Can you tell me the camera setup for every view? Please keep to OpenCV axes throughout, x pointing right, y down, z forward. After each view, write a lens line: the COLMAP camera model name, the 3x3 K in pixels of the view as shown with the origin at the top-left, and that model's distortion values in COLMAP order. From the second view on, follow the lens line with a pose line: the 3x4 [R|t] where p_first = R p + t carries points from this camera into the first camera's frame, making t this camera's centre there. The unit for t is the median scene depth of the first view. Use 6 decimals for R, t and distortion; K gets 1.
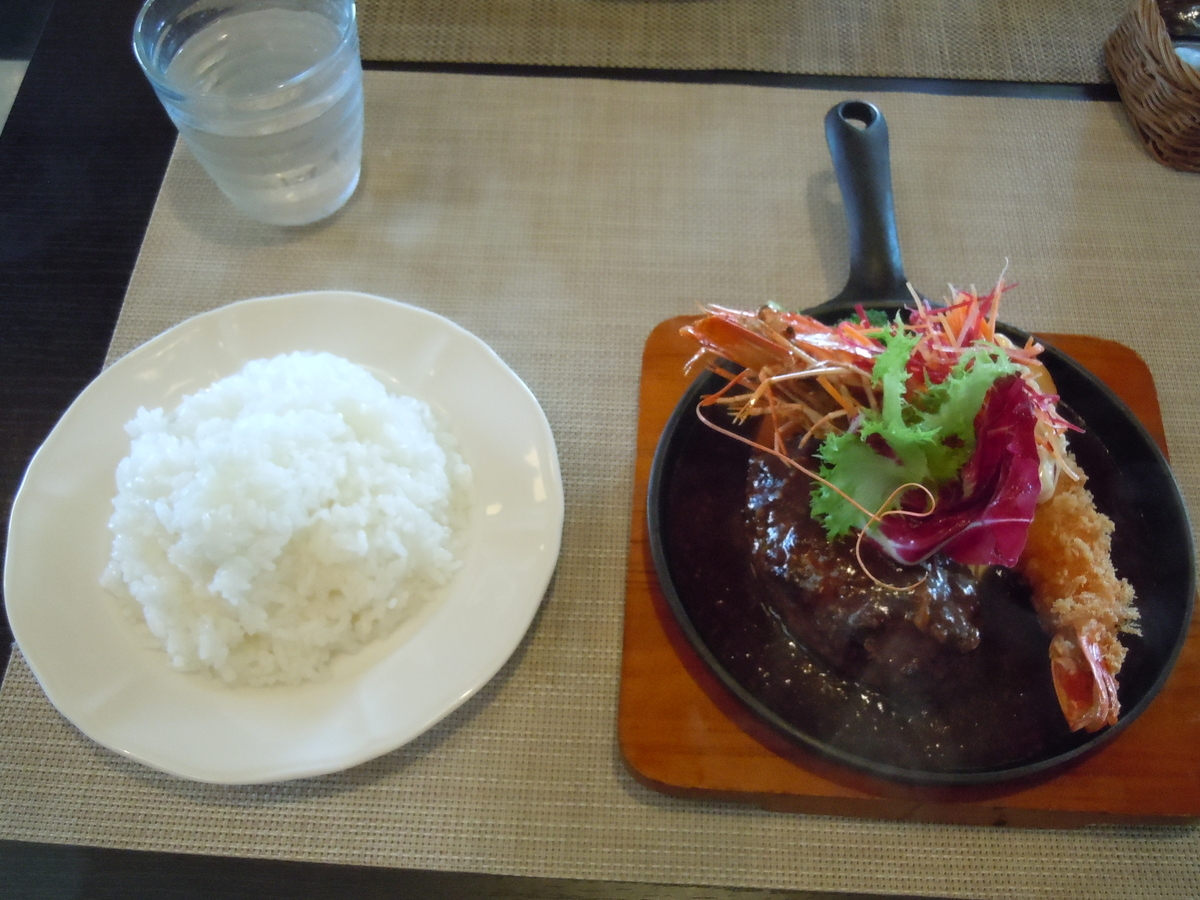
lens RADIAL K [[1132.3, 0, 600.0], [0, 1132.3, 450.0], [0, 0, 1]] dist [-0.011659, -0.031703]
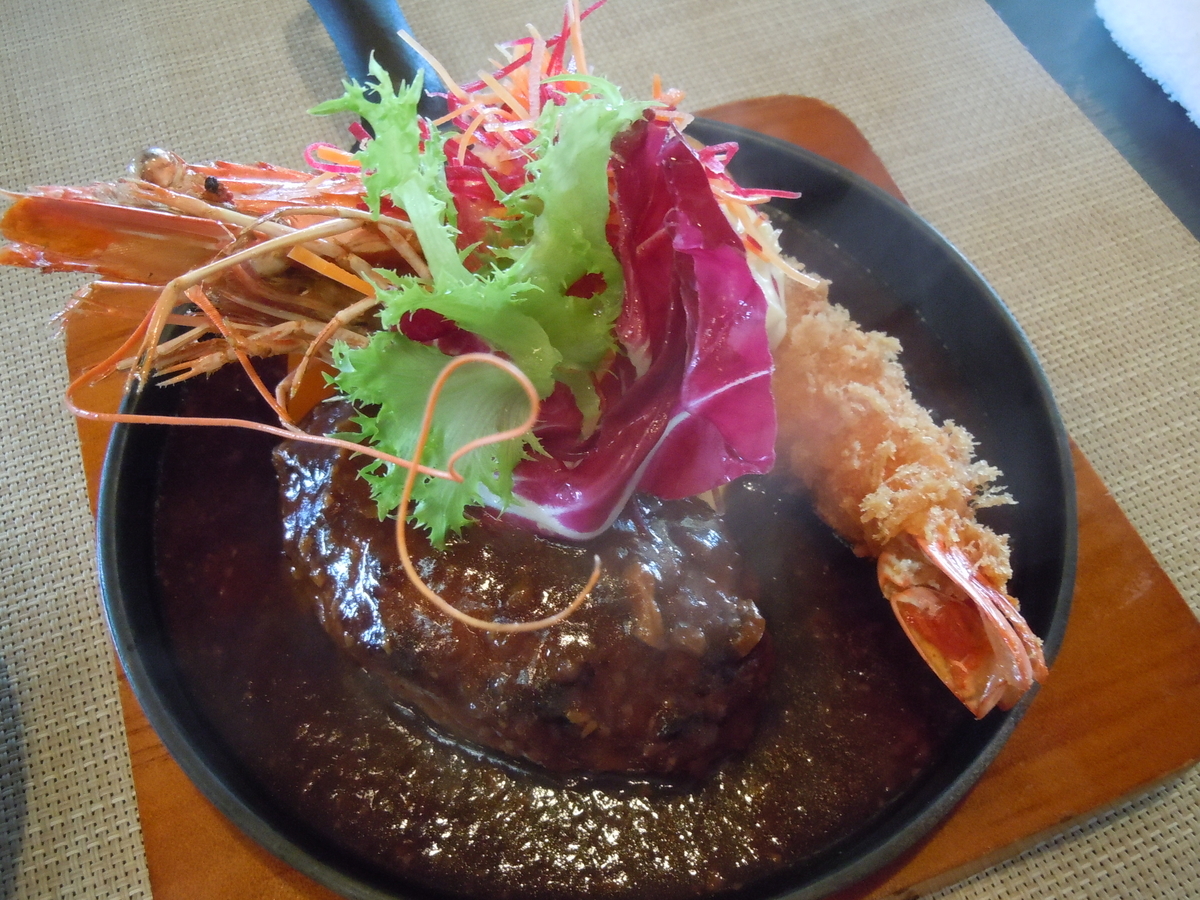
lens RADIAL K [[878.3, 0, 600.0], [0, 878.3, 450.0], [0, 0, 1]] dist [0.007622, 0.000915]
pose [[0.918397, -0.349427, 0.185602, 0.215722], [0.352863, 0.935550, 0.015292, 0.059337], [-0.178984, 0.051448, 0.982506, 0.600230]]
